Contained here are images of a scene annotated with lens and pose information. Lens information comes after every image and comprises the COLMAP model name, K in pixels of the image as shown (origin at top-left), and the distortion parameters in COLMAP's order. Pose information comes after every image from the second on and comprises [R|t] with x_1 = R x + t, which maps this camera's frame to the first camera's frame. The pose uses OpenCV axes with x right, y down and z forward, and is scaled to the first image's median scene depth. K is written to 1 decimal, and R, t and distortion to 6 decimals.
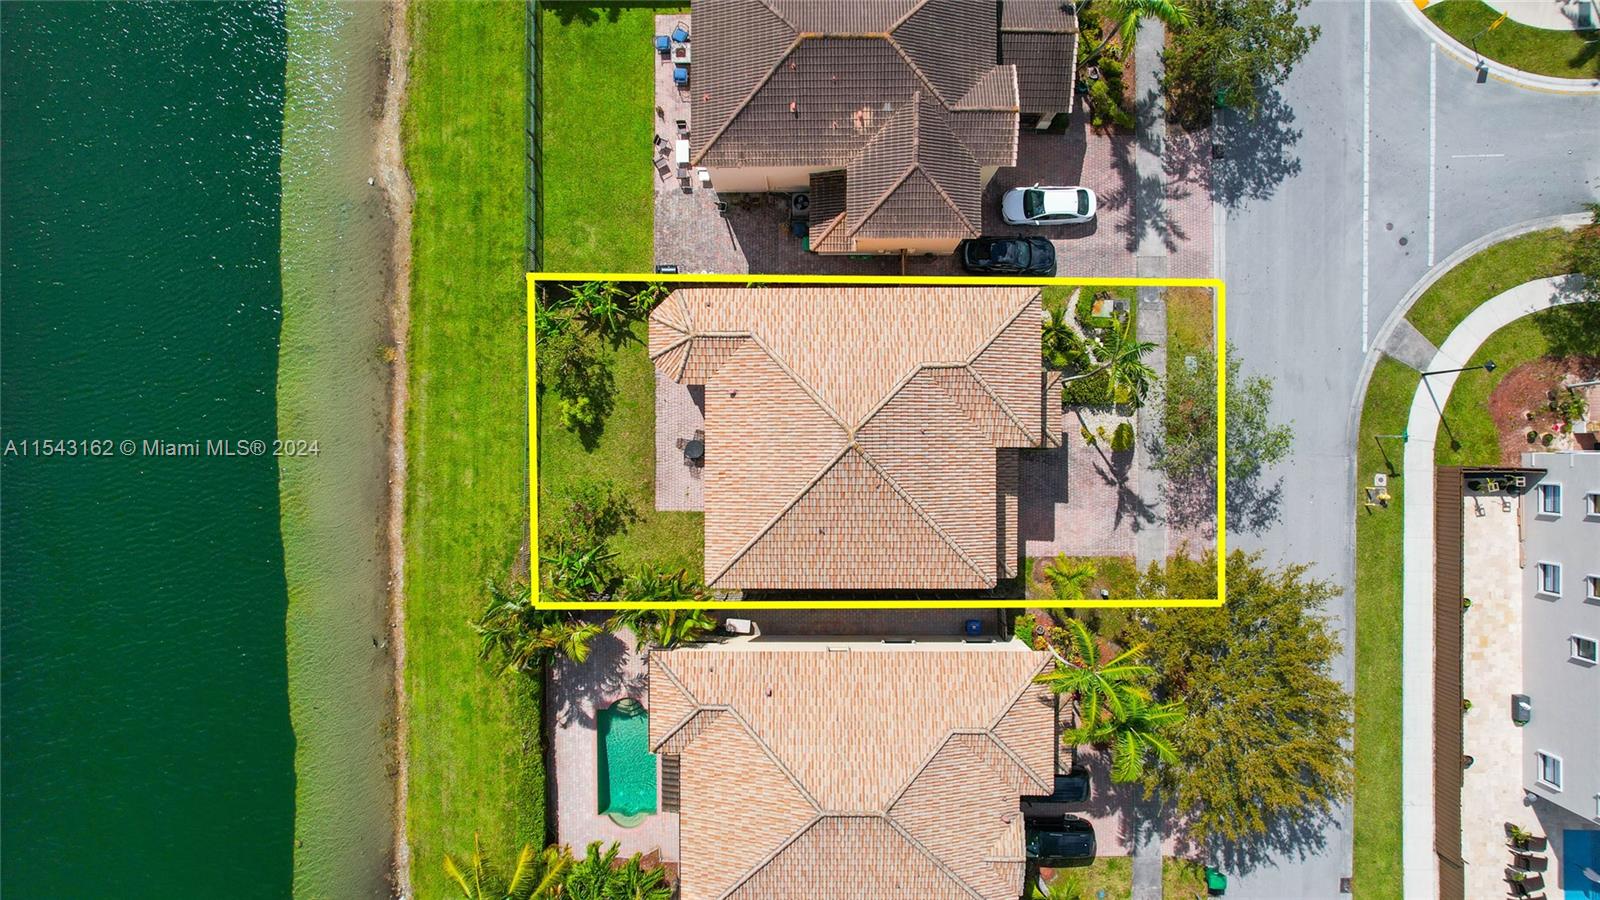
lens RADIAL K [[1020.3, 0, 793.3], [0, 1020.3, 452.1], [0, 0, 1]] dist [-0.074304, 0.067536]
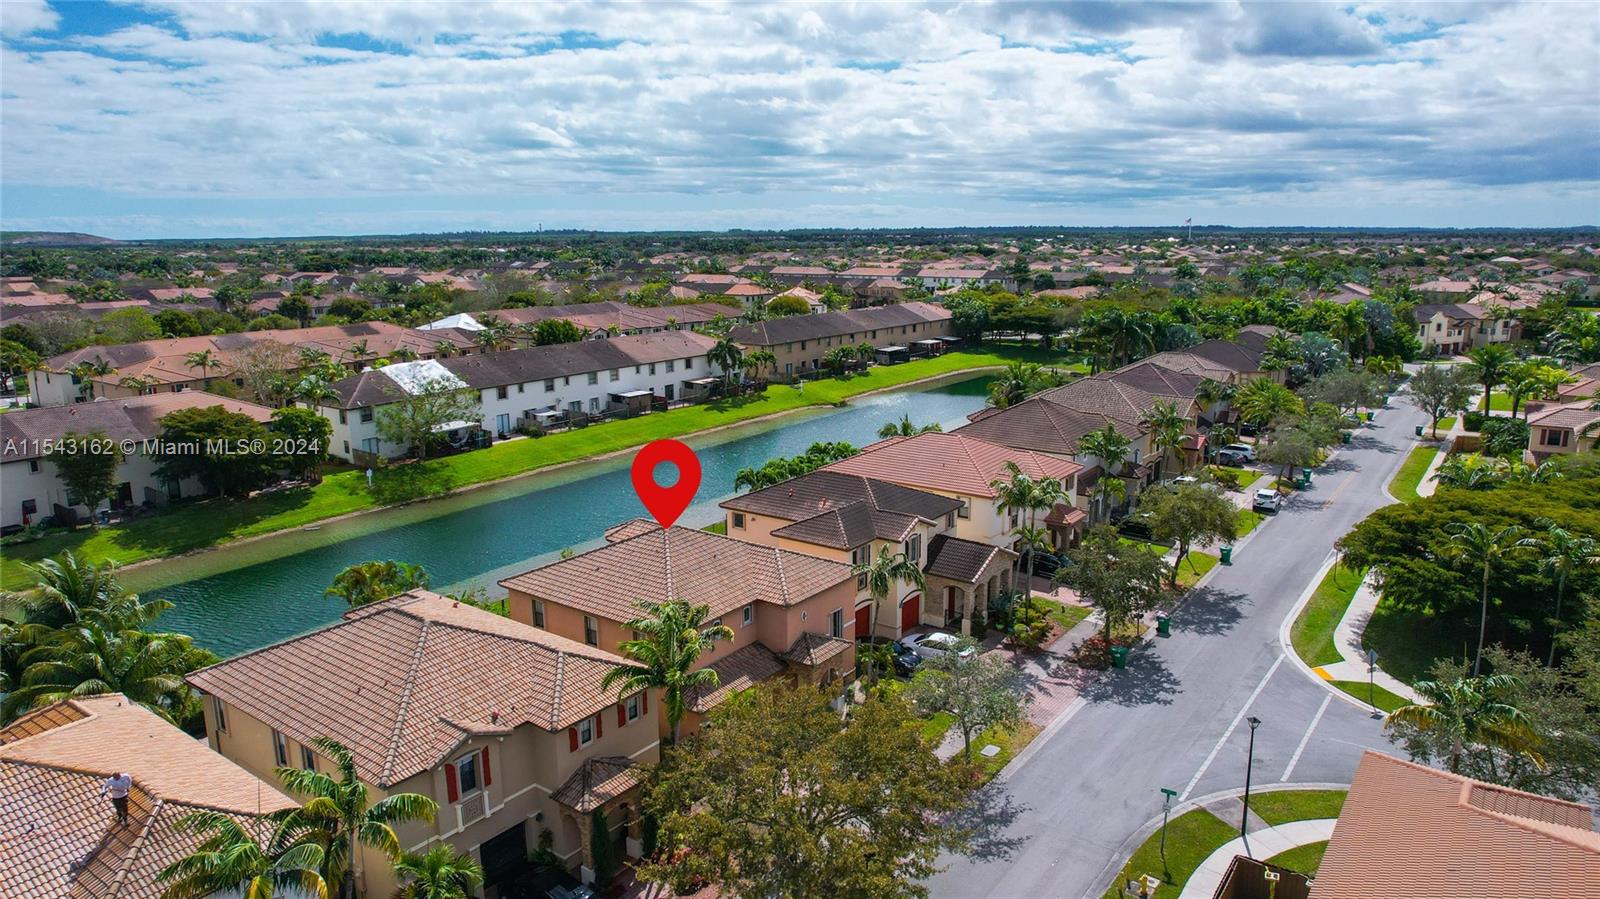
lens RADIAL K [[1049.7, 0, 796.4], [0, 1049.7, 442.1], [0, 0, 1]] dist [-0.069179, 0.059039]
pose [[0.800356, 0.115290, -0.588335, 0.794731], [-0.599523, 0.156234, -0.784961, 0.754615], [0.001420, 0.980968, 0.194162, 0.519122]]
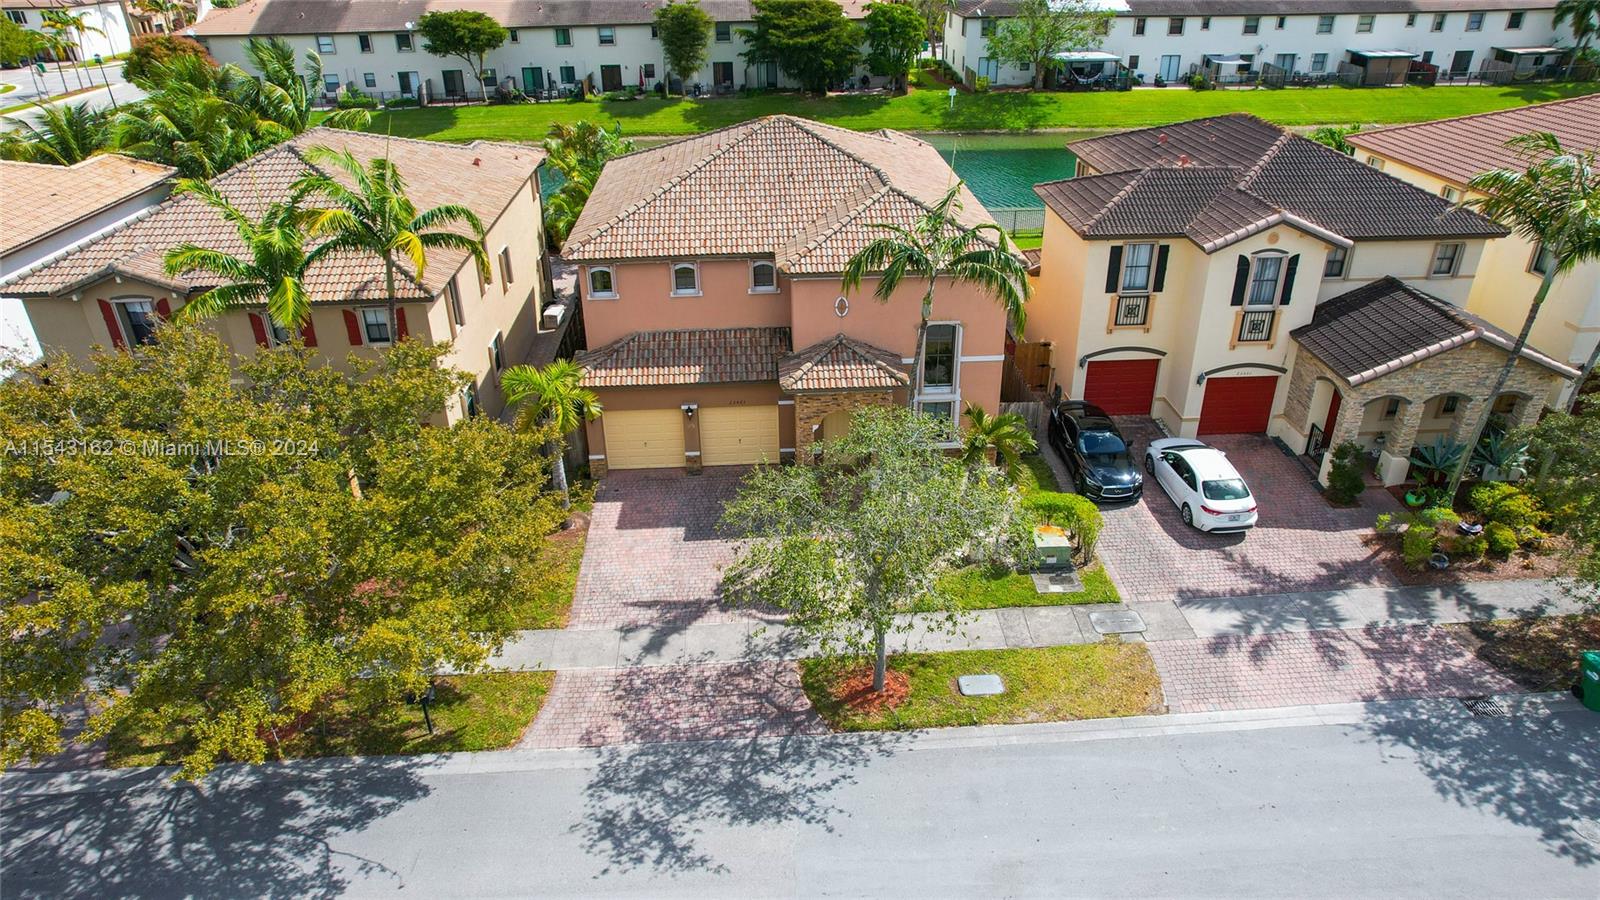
lens RADIAL K [[1020.3, 0, 793.3], [0, 1020.3, 452.1], [0, 0, 1]] dist [-0.074304, 0.067536]
pose [[0.047794, 0.473773, -0.879349, 0.734521], [-0.998852, 0.025400, -0.040604, 0.012198], [0.003098, 0.880281, 0.474443, 0.696376]]
